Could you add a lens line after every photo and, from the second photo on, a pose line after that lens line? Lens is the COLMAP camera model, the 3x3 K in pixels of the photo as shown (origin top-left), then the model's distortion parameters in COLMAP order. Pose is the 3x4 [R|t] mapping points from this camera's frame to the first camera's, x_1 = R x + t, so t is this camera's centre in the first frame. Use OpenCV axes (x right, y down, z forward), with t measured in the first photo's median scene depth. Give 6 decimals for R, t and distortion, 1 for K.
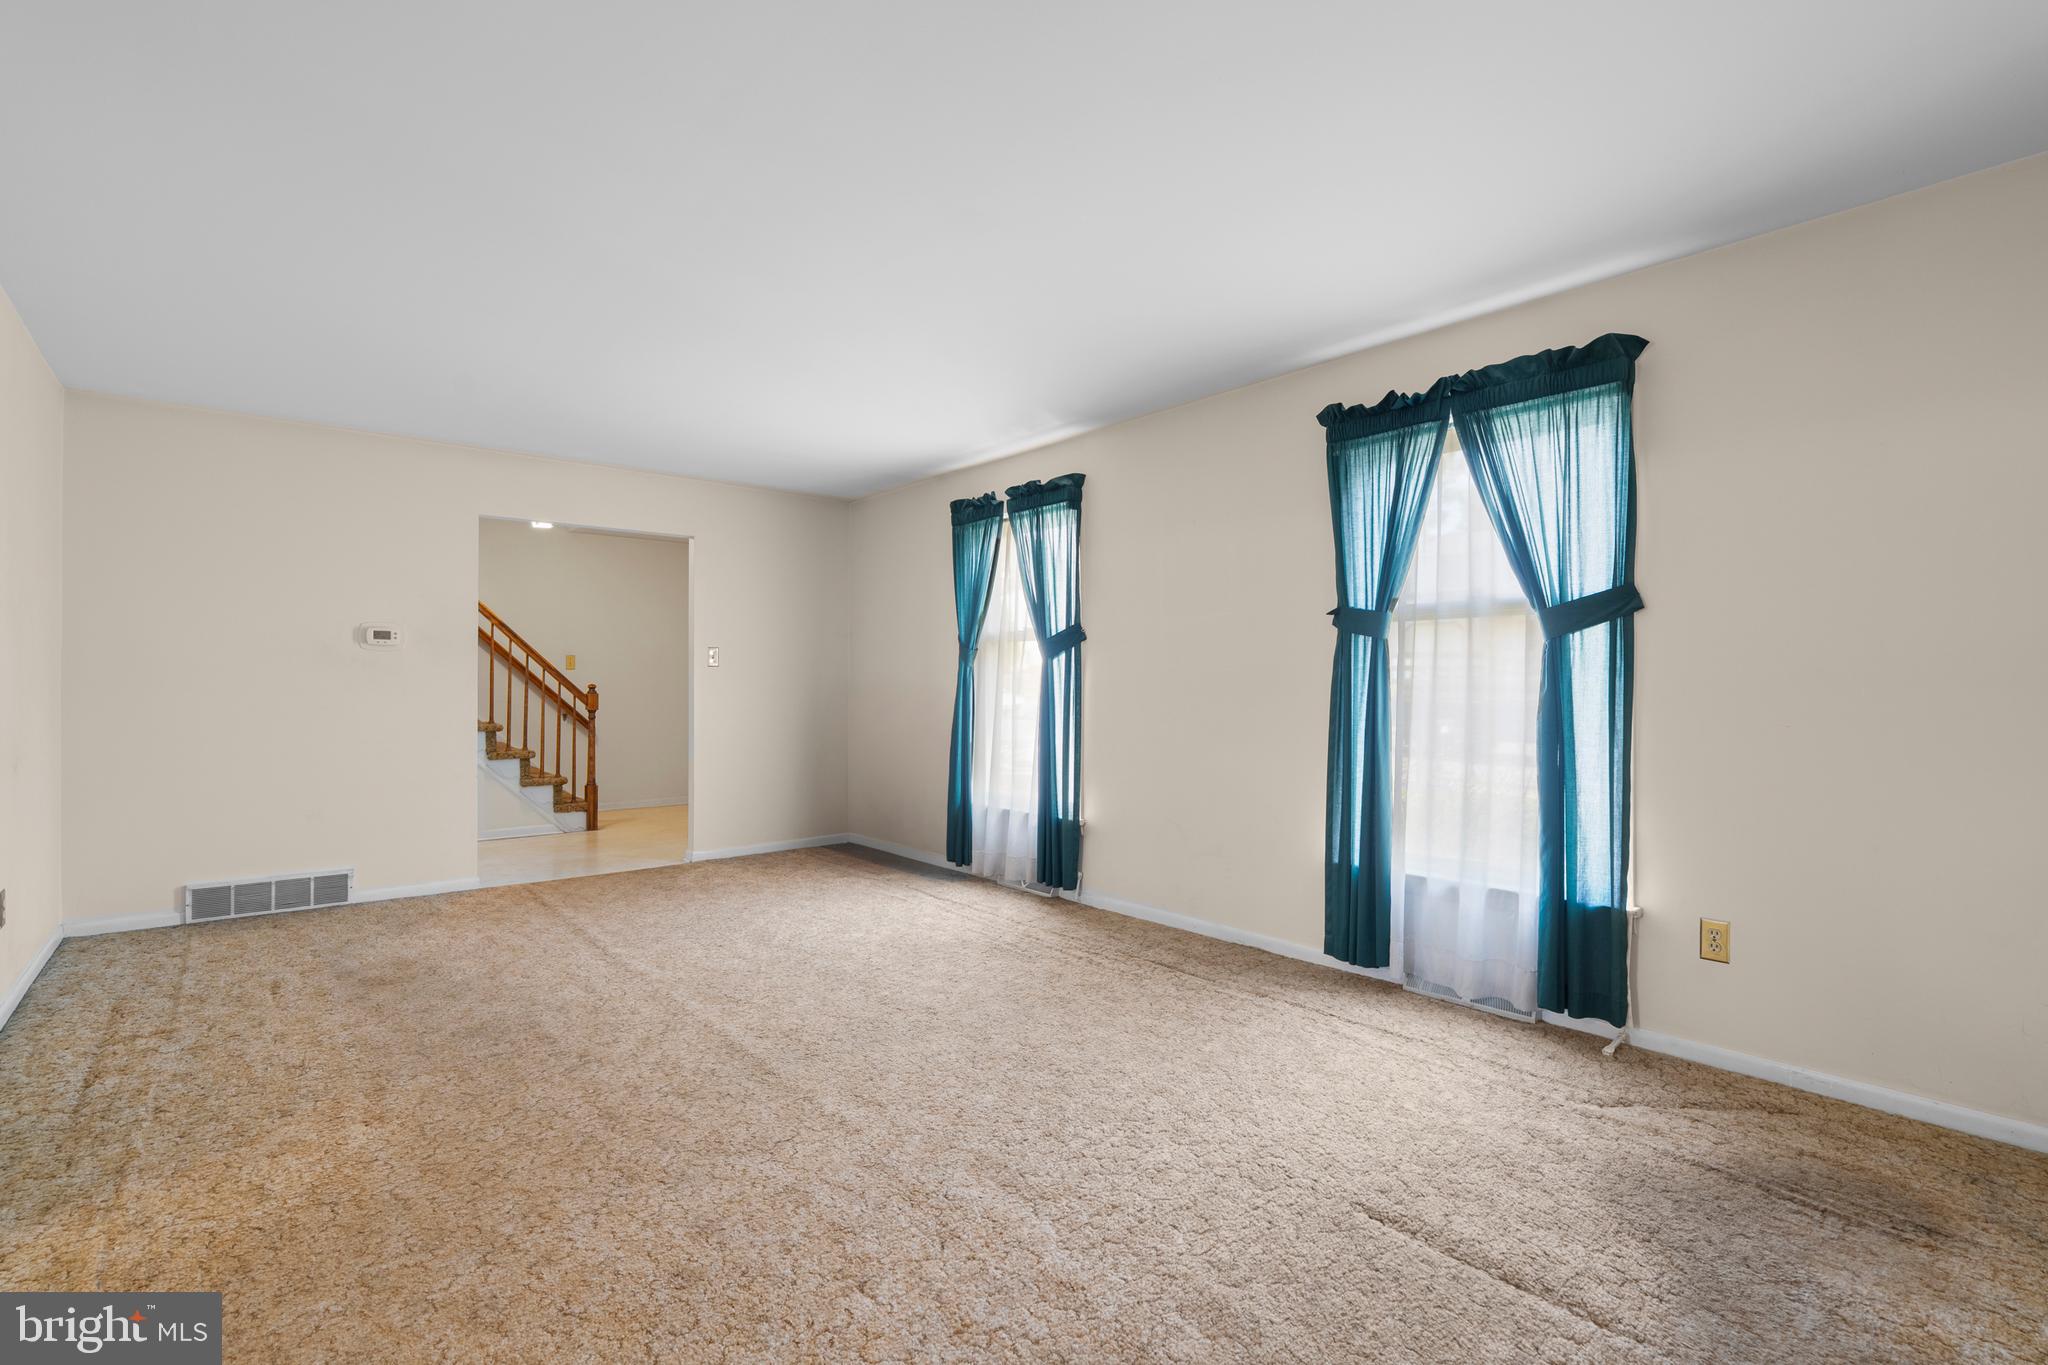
lens RADIAL K [[949.1, 0, 1007.4], [0, 949.1, 691.4], [0, 0, 1]] dist [-0.003275, 0.001308]
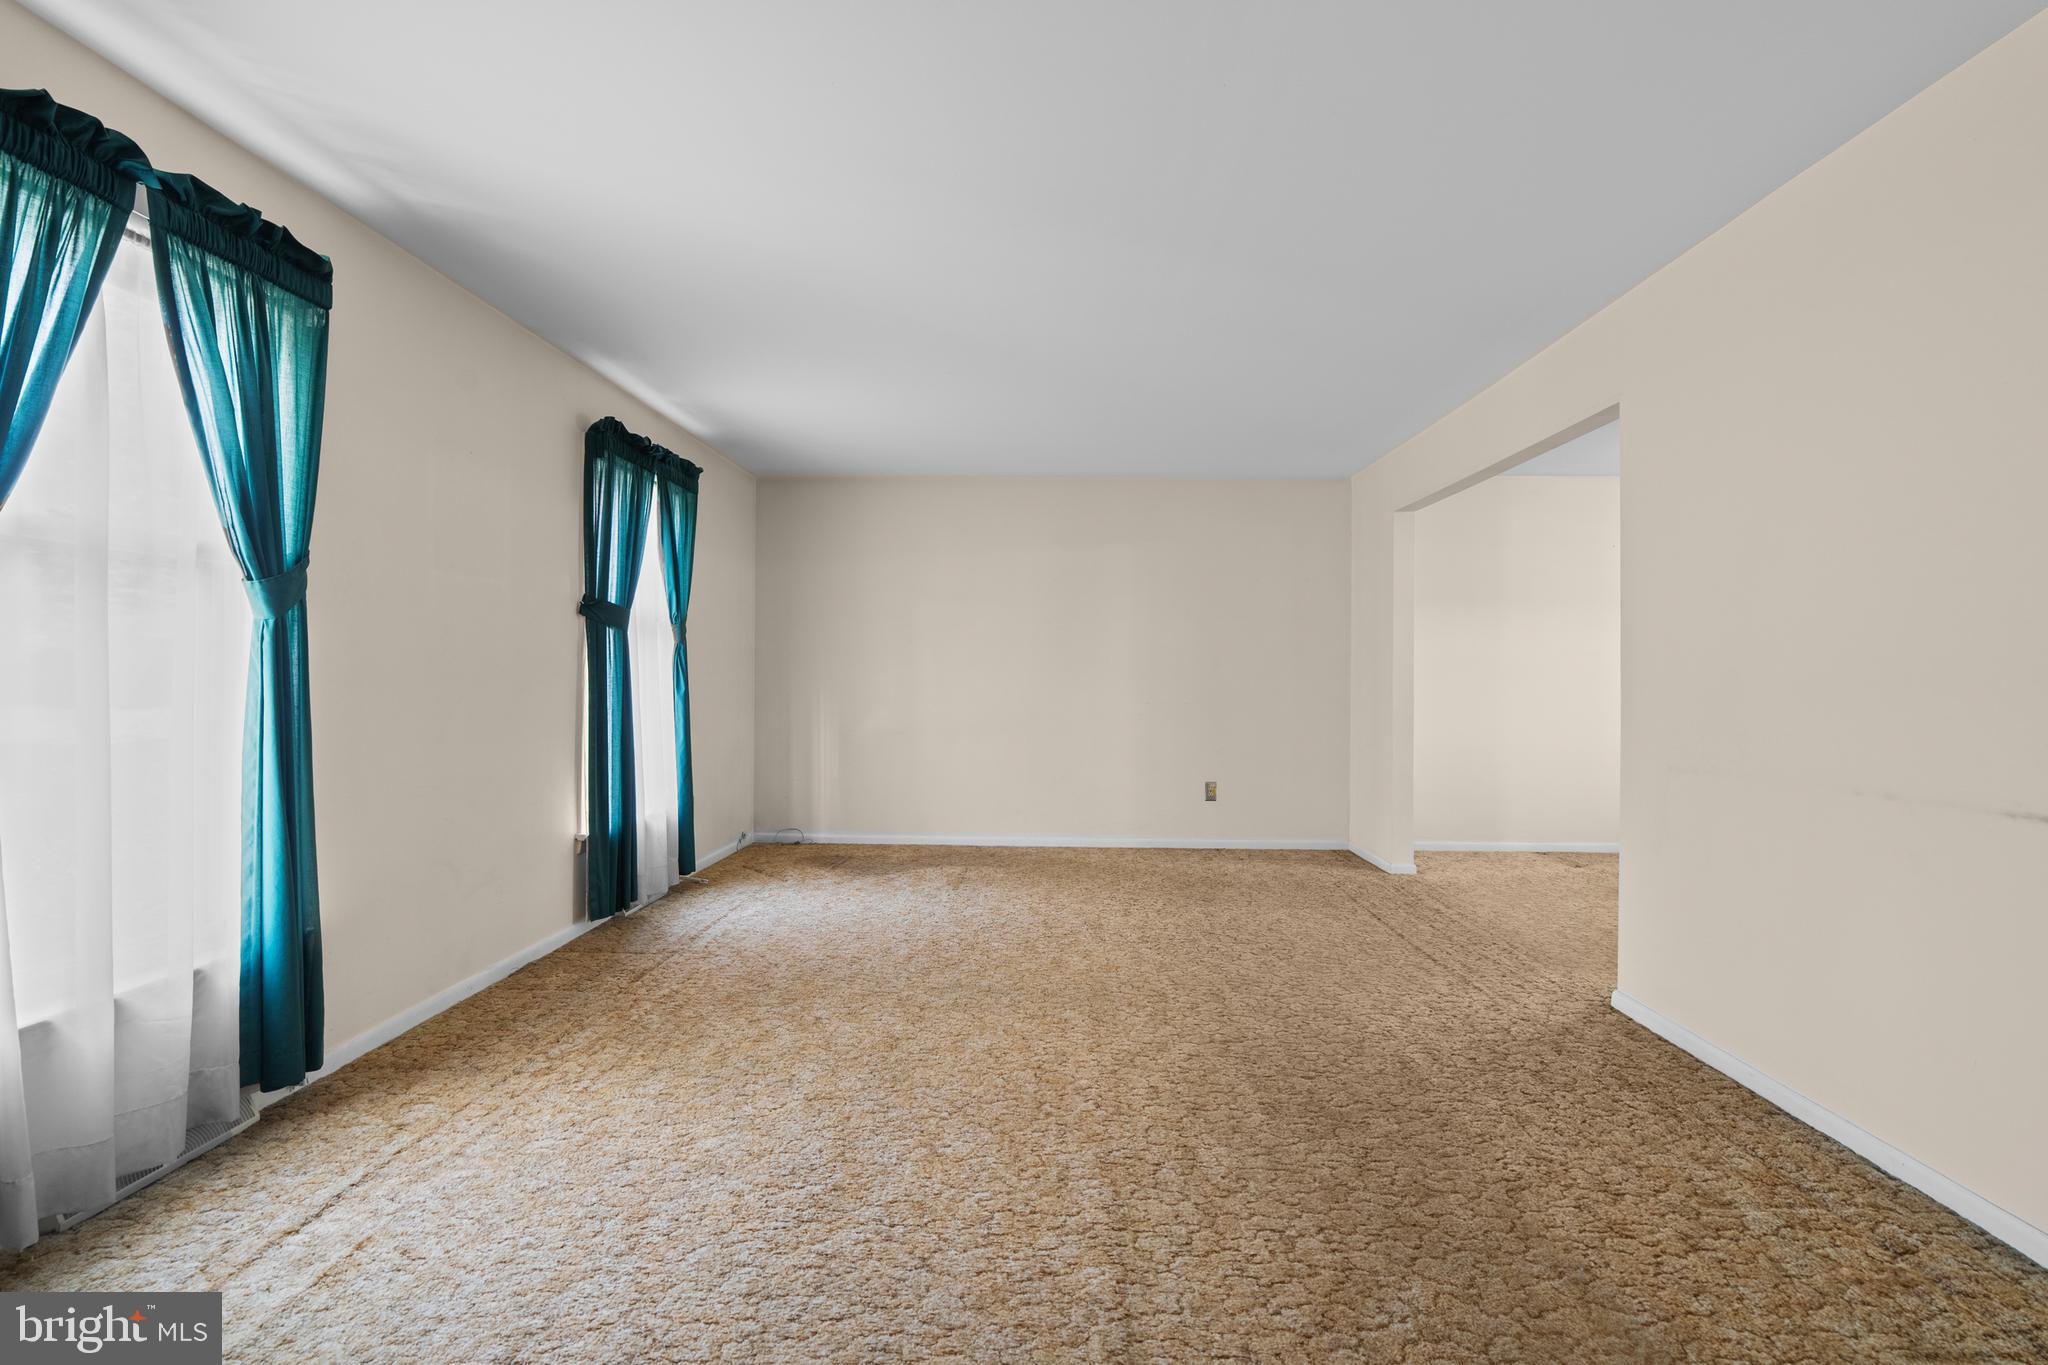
lens RADIAL K [[949.1, 0, 1017.6], [0, 949.1, 680.0], [0, 0, 1]] dist [-0.003275, 0.001308]
pose [[-0.751851, -0.013072, 0.659204, -0.840952], [-0.007162, 0.999906, 0.011659, -0.015144], [-0.659295, 0.004045, -0.751874, 1.699034]]
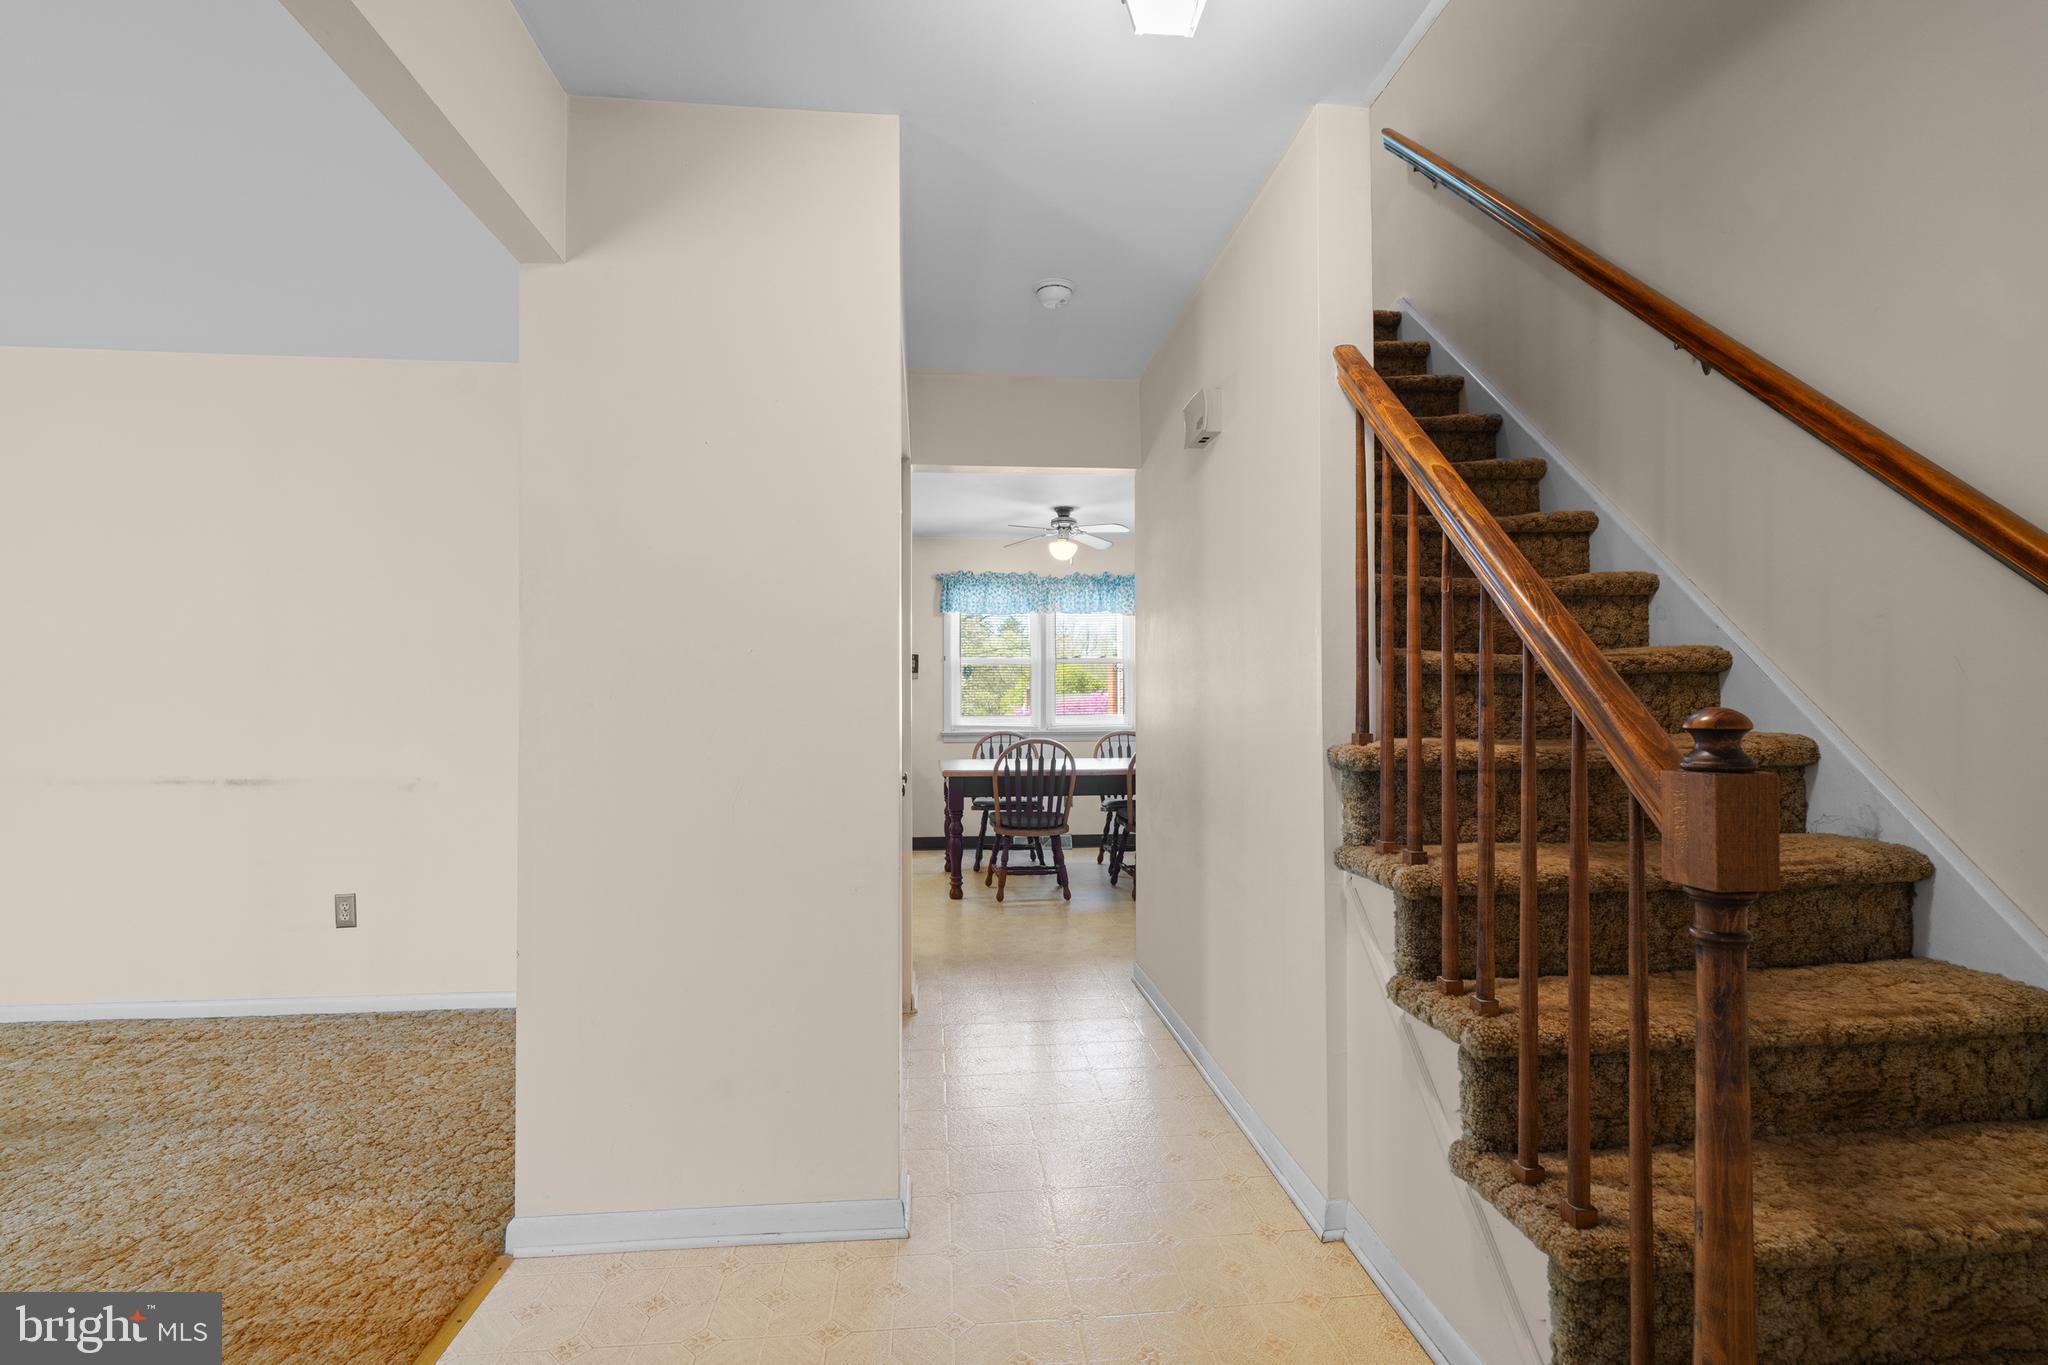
lens RADIAL K [[949.1, 0, 1022.1], [0, 949.1, 693.6], [0, 0, 1]] dist [-0.003275, 0.001308]
pose [[-0.567672, -0.012186, -0.823165, -0.585512], [0.000114, 0.999889, -0.014881, -0.015140], [0.823255, -0.008542, -0.567607, 2.287029]]
